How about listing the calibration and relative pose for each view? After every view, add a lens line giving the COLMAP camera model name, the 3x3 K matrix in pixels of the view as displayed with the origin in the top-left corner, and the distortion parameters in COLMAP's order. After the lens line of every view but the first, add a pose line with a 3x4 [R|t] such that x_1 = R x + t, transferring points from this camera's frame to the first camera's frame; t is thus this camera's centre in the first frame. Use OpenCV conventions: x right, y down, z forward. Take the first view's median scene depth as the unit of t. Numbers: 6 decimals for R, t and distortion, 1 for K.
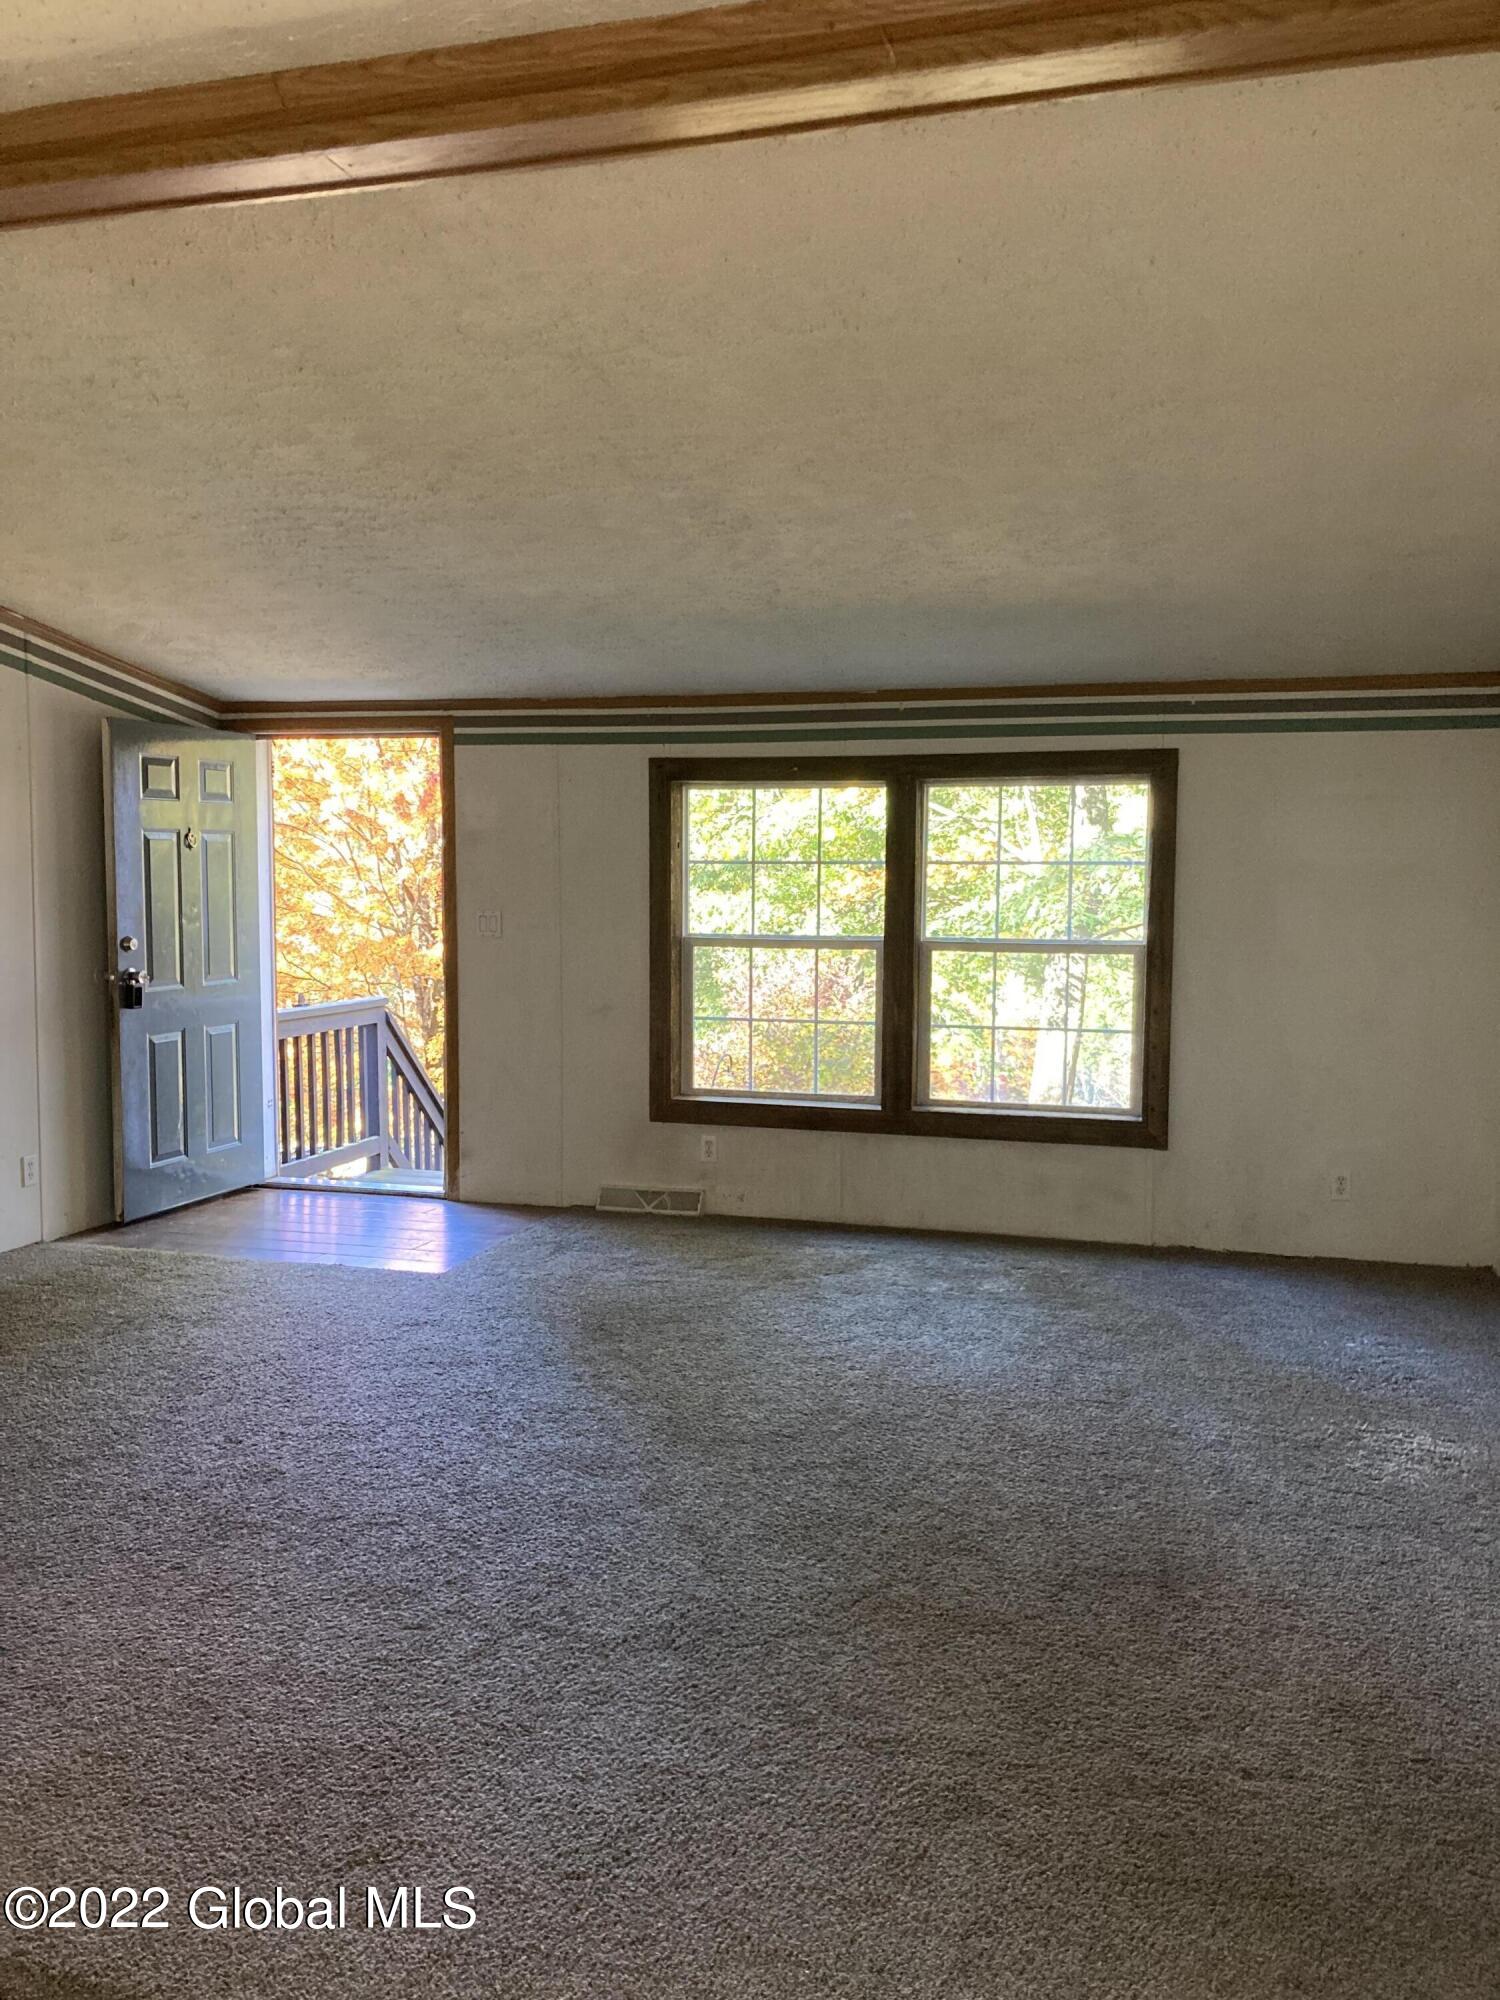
lens RADIAL K [[1597.3, 0, 768.1], [0, 1597.3, 1004.1], [0, 0, 1]] dist [0.107120, -0.269263]
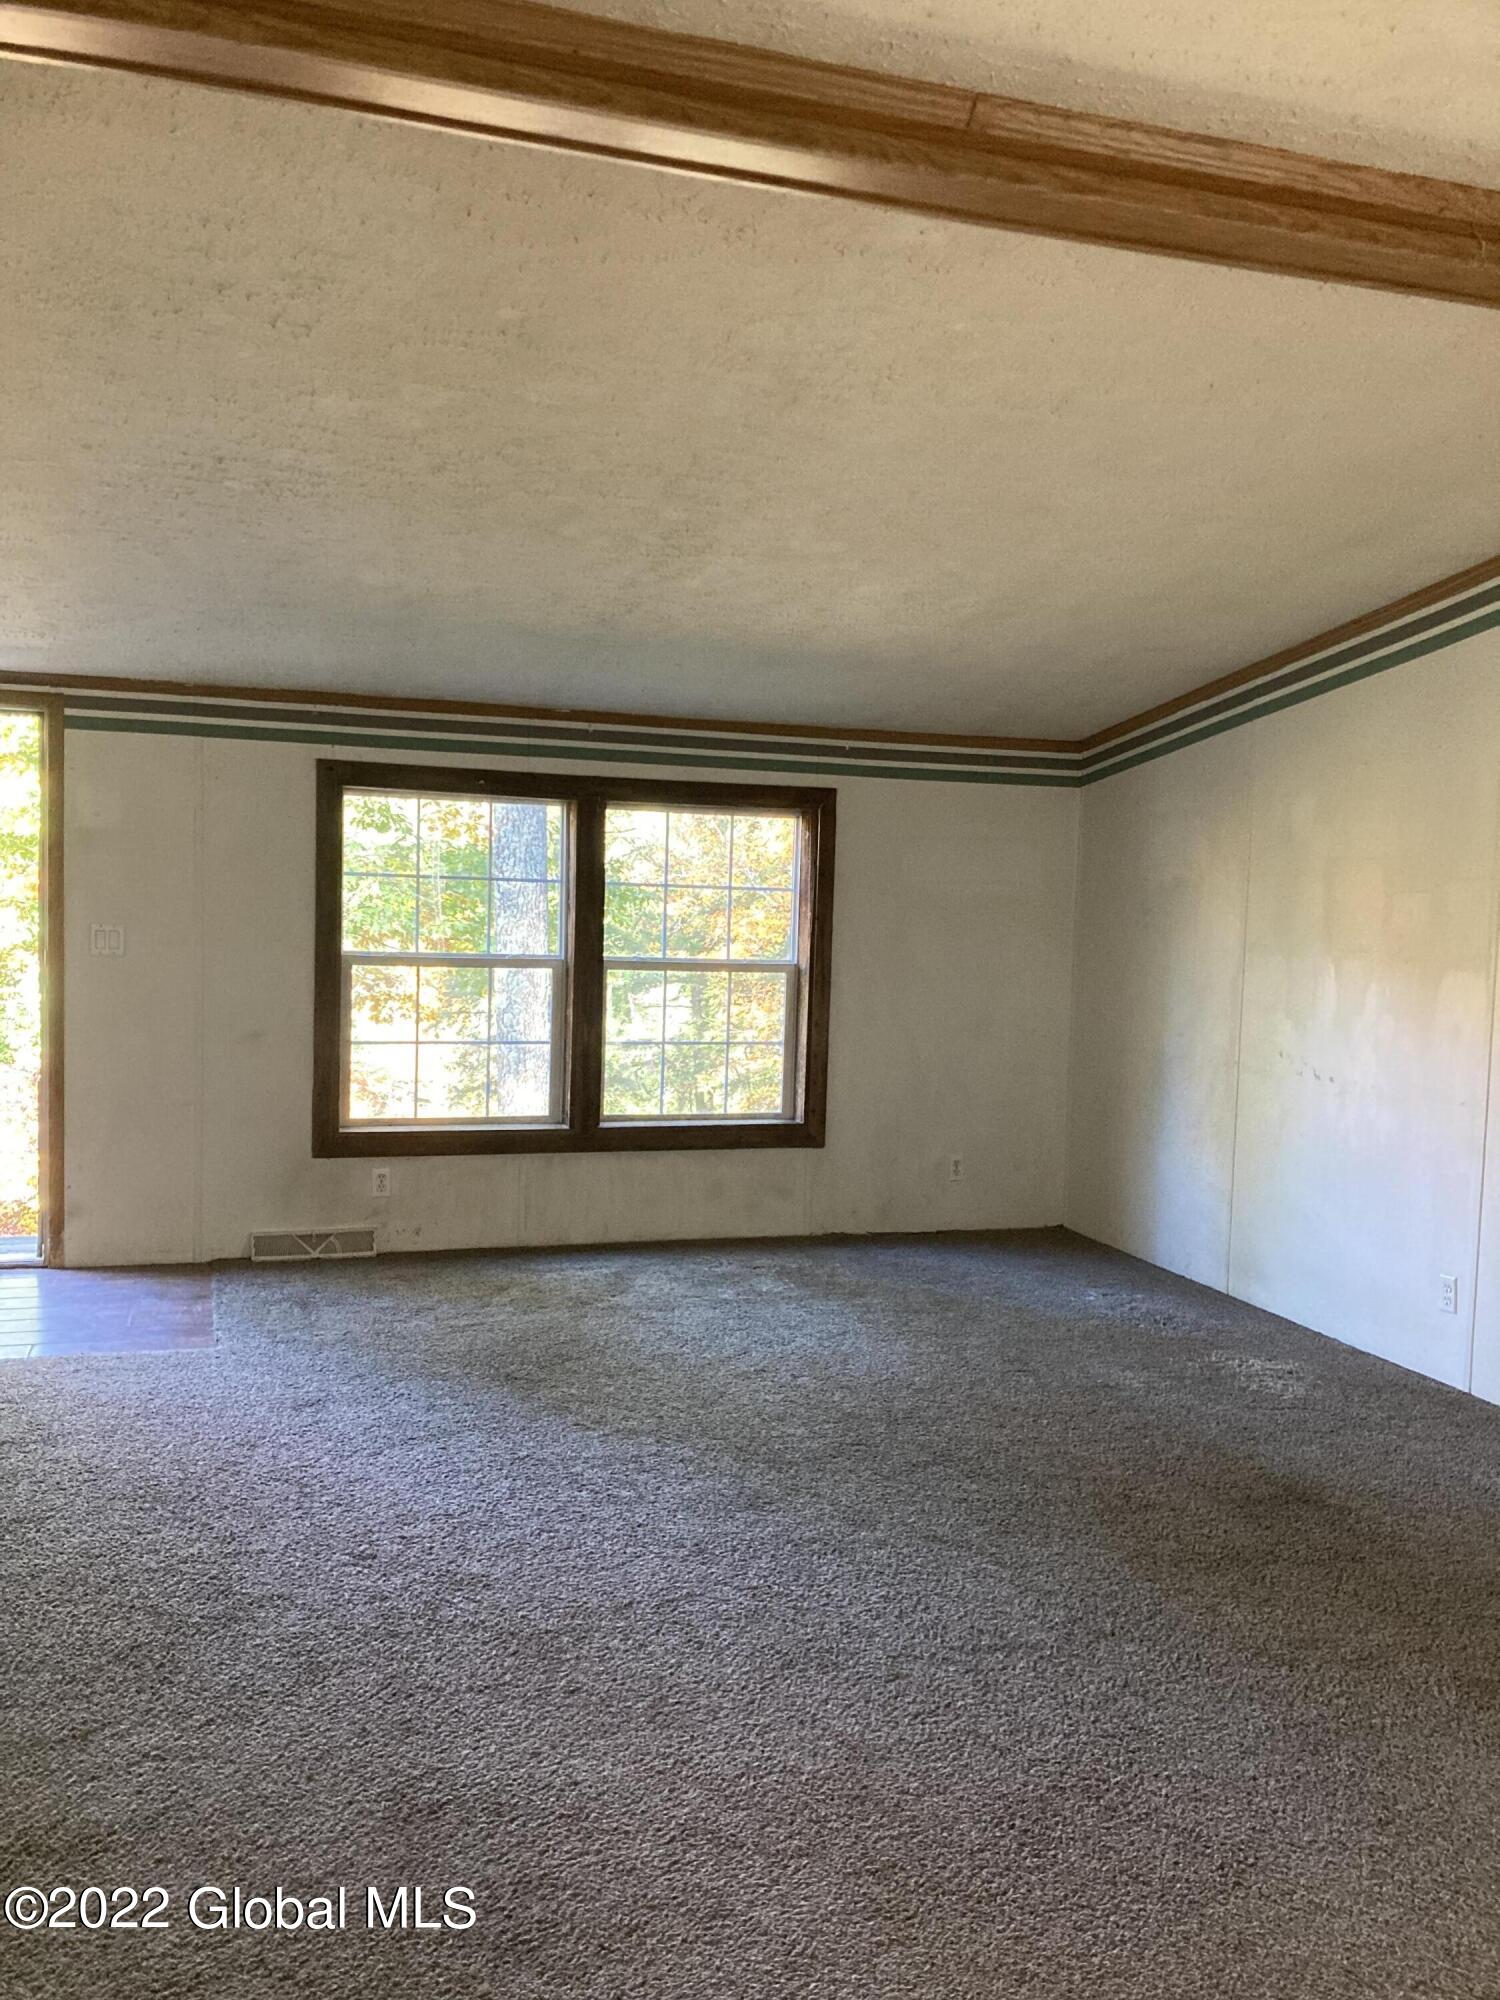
lens RADIAL K [[1571.5, 0, 791.6], [0, 1571.5, 994.1], [0, 0, 1]] dist [0.110929, -0.288368]
pose [[0.836511, -0.013995, 0.547771, -0.362401], [0.019190, 0.999809, -0.003761, -0.011869], [-0.547613, 0.013658, 0.836620, 0.102053]]
